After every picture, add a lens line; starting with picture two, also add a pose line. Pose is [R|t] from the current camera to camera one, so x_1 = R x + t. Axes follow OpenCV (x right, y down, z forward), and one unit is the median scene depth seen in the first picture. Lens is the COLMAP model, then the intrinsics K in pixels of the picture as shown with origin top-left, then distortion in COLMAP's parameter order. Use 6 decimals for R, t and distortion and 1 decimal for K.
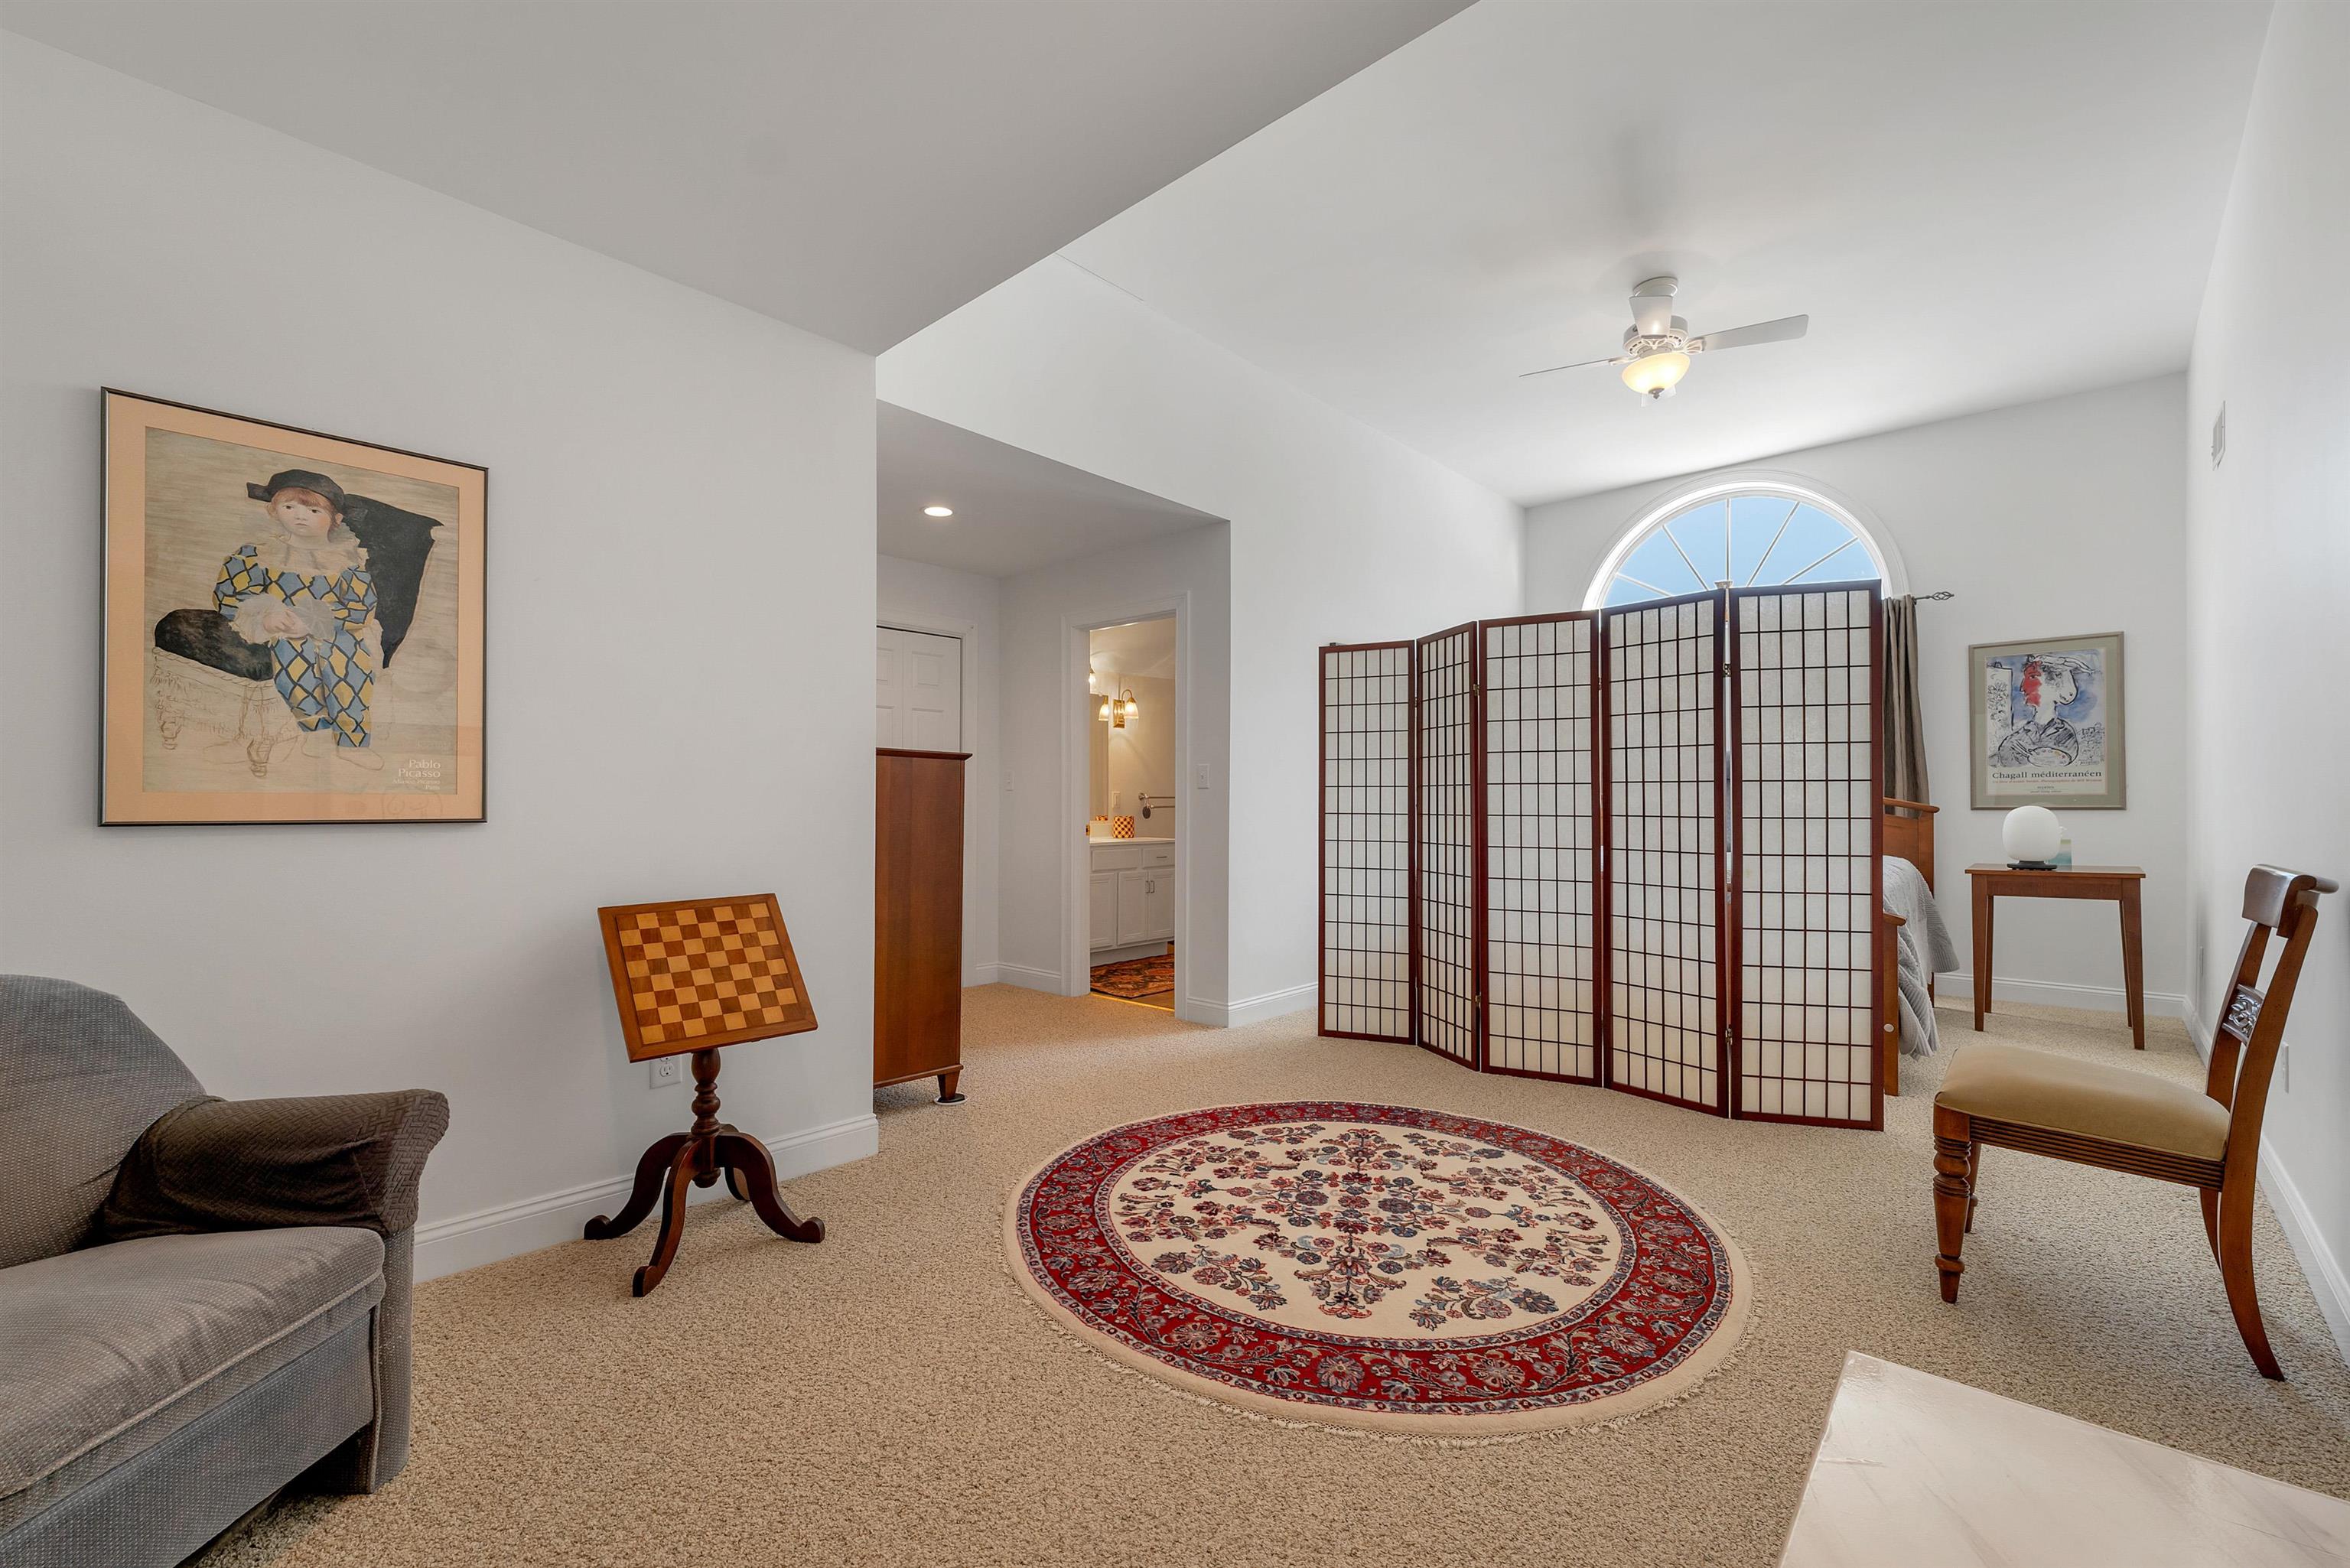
lens RADIAL K [[1002.3, 0, 1176.2], [0, 1002.3, 794.3], [0, 0, 1]] dist [0.001798, -0.000488]
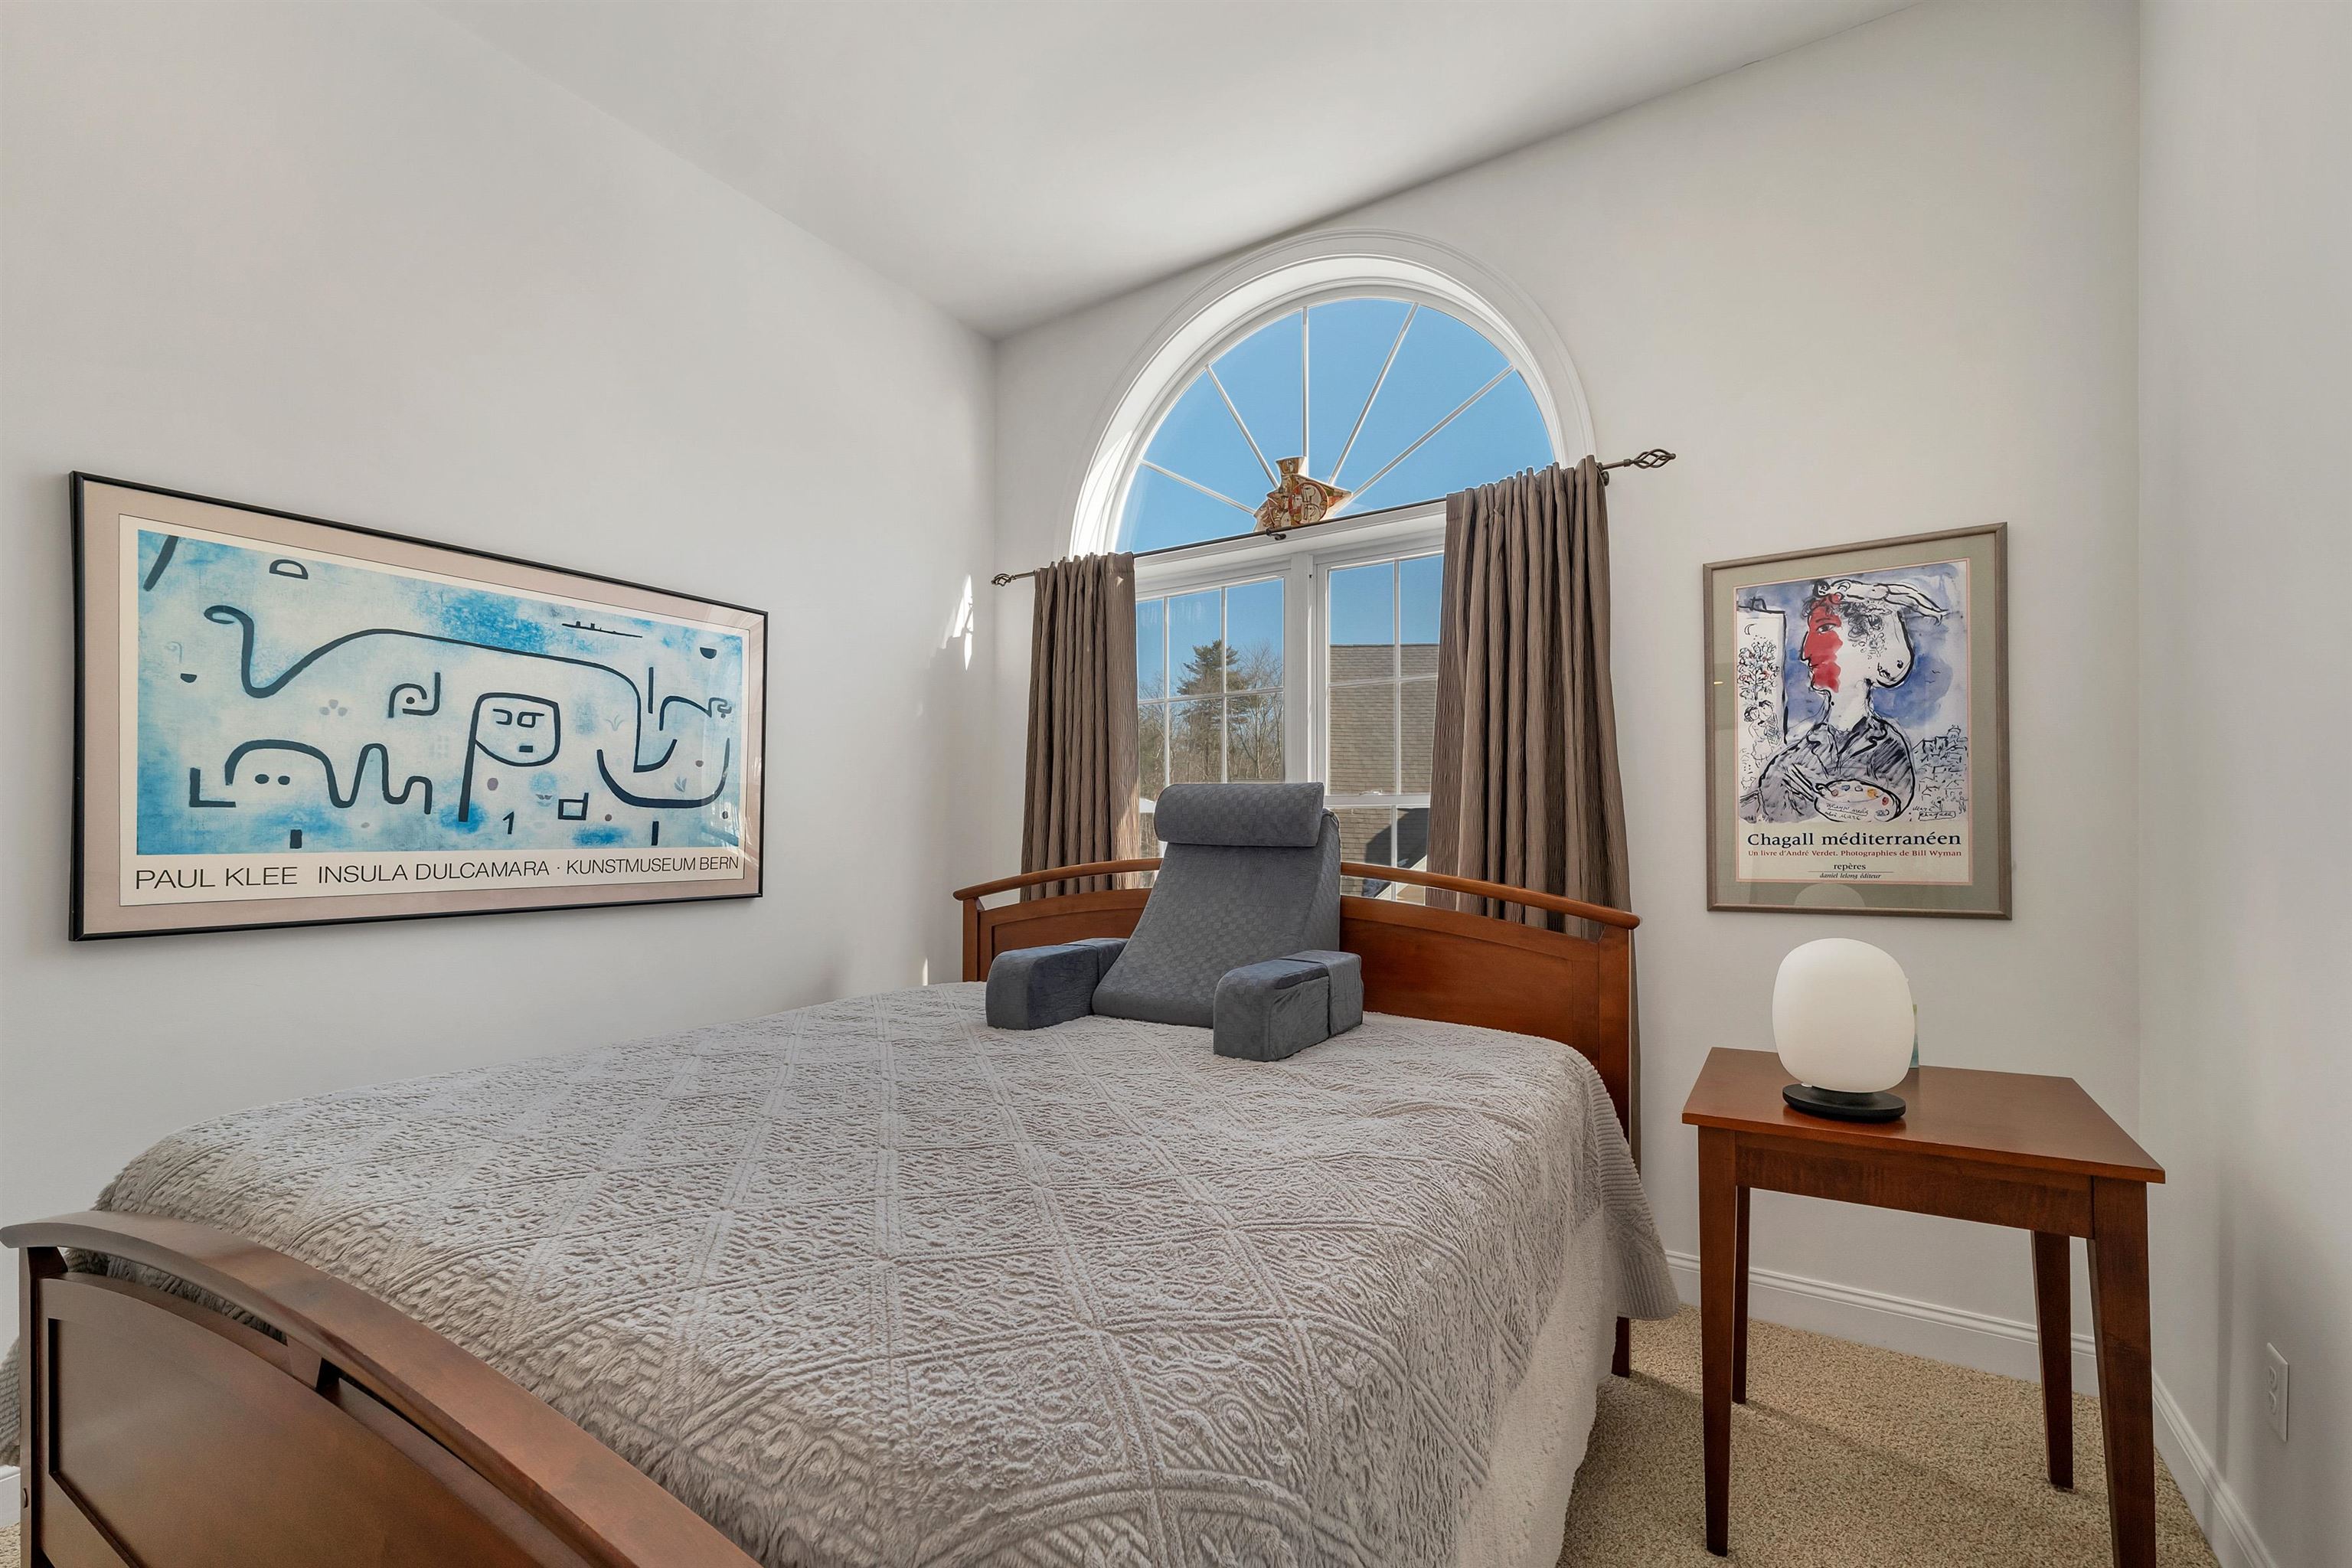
lens RADIAL K [[1003.2, 0, 1190.2], [0, 1003.2, 831.3], [0, 0, 1]] dist [0.001798, -0.000488]
pose [[0.984953, -0.004073, 0.172775, 0.492421], [0.003525, 0.999988, 0.003478, -0.026259], [-0.172787, -0.002816, 0.984955, 0.603175]]
